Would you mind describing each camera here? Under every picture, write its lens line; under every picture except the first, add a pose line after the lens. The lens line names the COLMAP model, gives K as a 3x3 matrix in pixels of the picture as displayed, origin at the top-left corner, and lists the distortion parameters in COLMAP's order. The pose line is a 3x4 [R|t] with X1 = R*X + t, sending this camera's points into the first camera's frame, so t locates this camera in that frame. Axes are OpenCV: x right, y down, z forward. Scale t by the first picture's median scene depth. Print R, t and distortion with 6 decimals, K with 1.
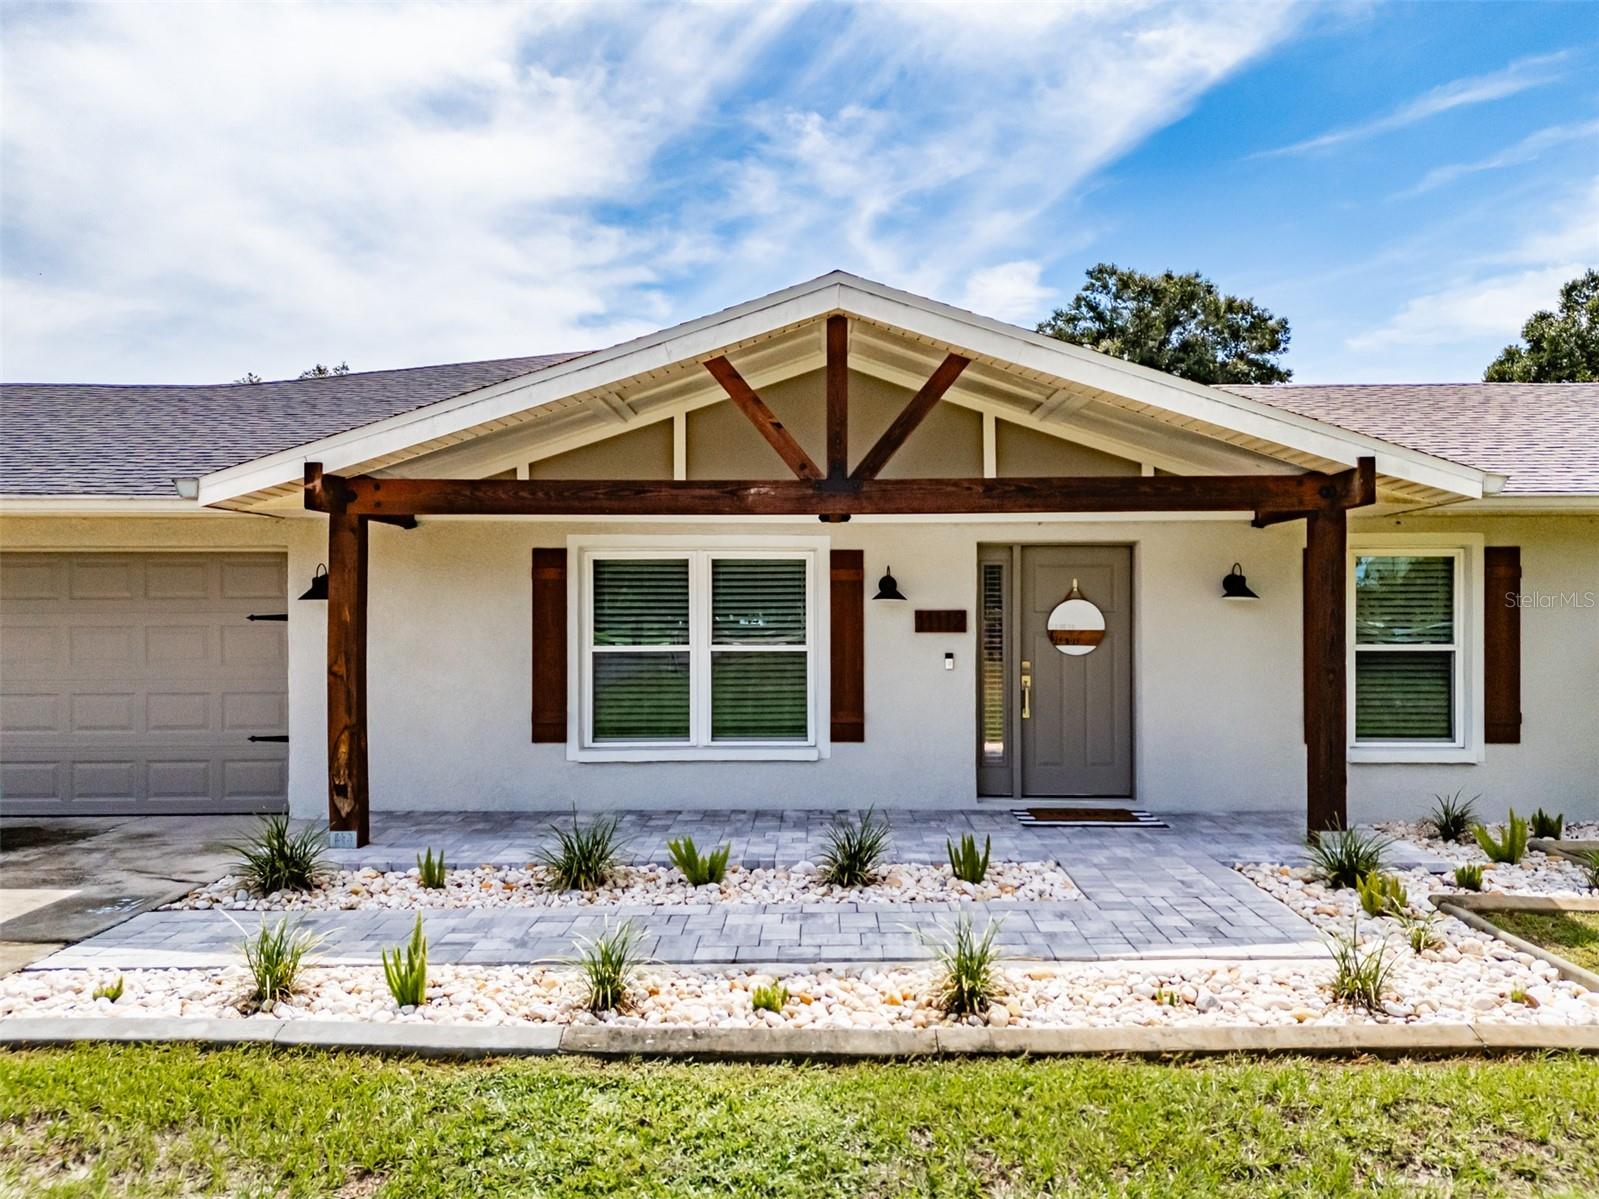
lens RADIAL K [[1169.0, 0, 809.9], [0, 1169.0, 633.3], [0, 0, 1]] dist [0.053732, -0.048885]
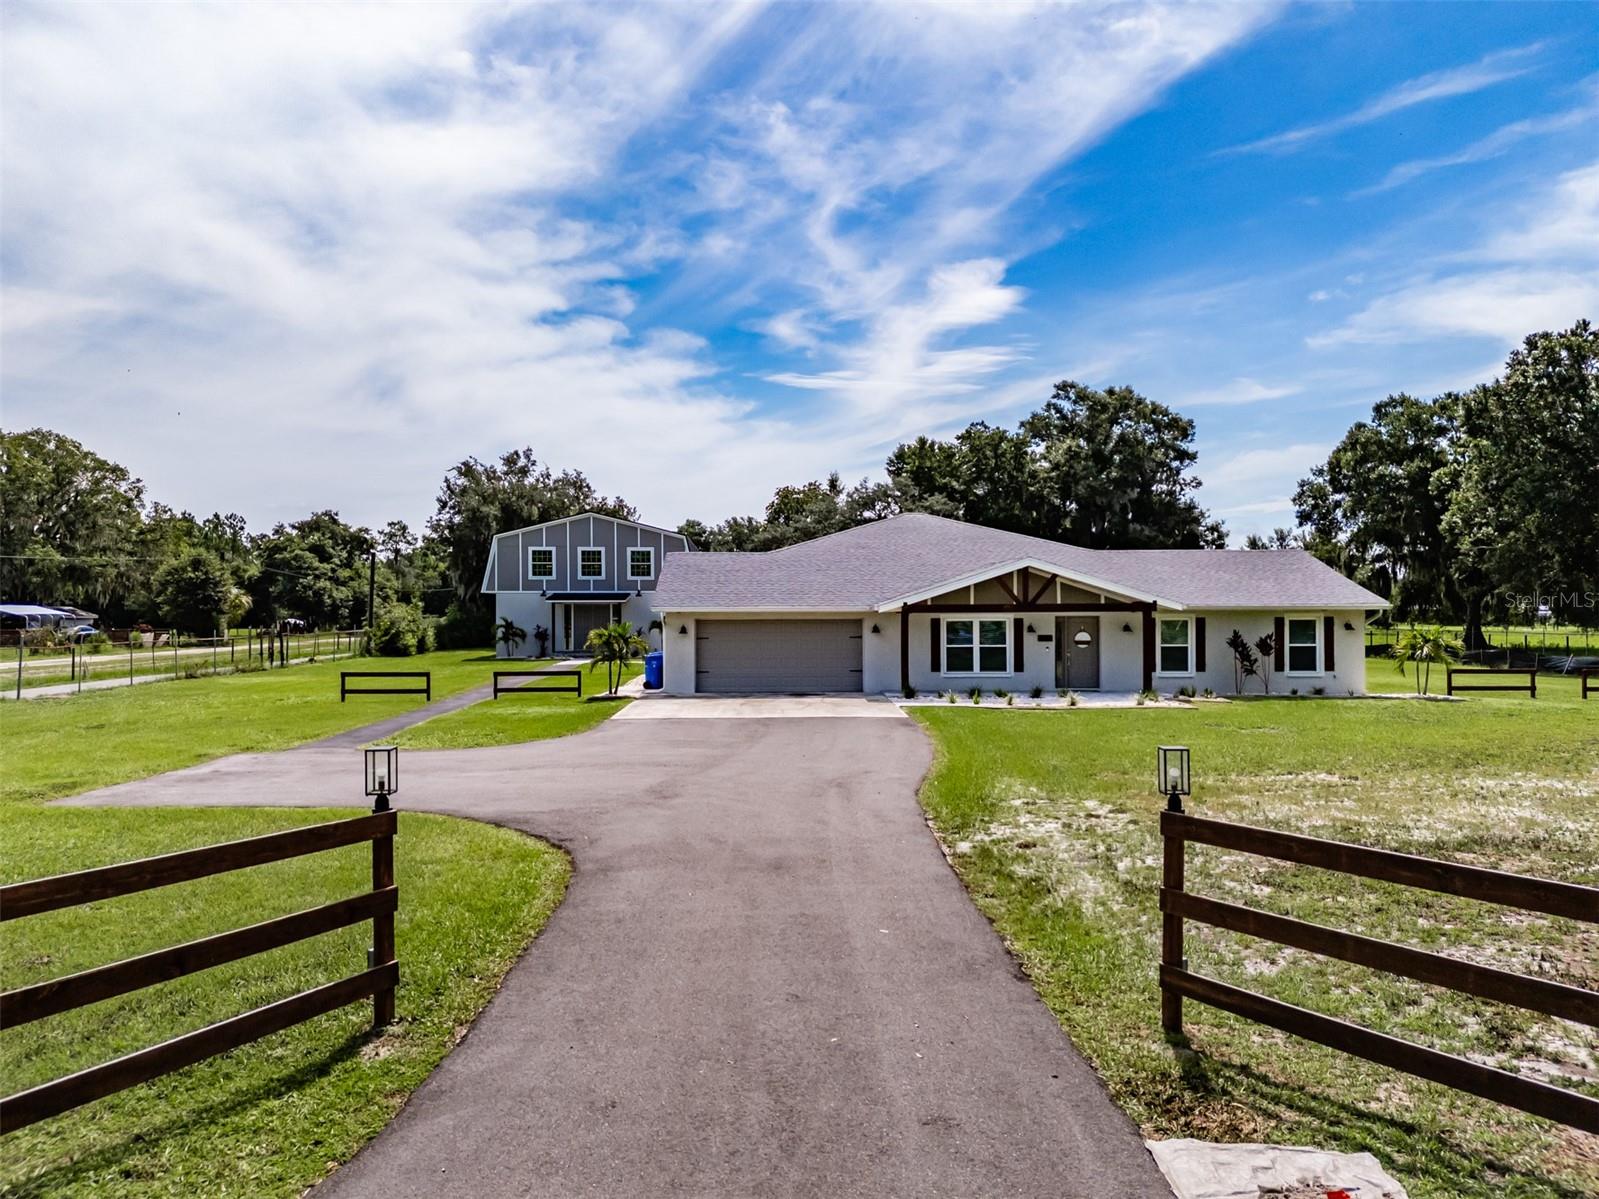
lens RADIAL K [[1169.0, 0, 804.5], [0, 1169.0, 698.4], [0, 0, 1]] dist [0.053732, -0.048885]
pose [[0.999677, -0.004977, 0.024916, -0.701428], [0.003608, 0.998495, 0.054716, -0.025271], [-0.025151, -0.054609, 0.998191, -2.526260]]
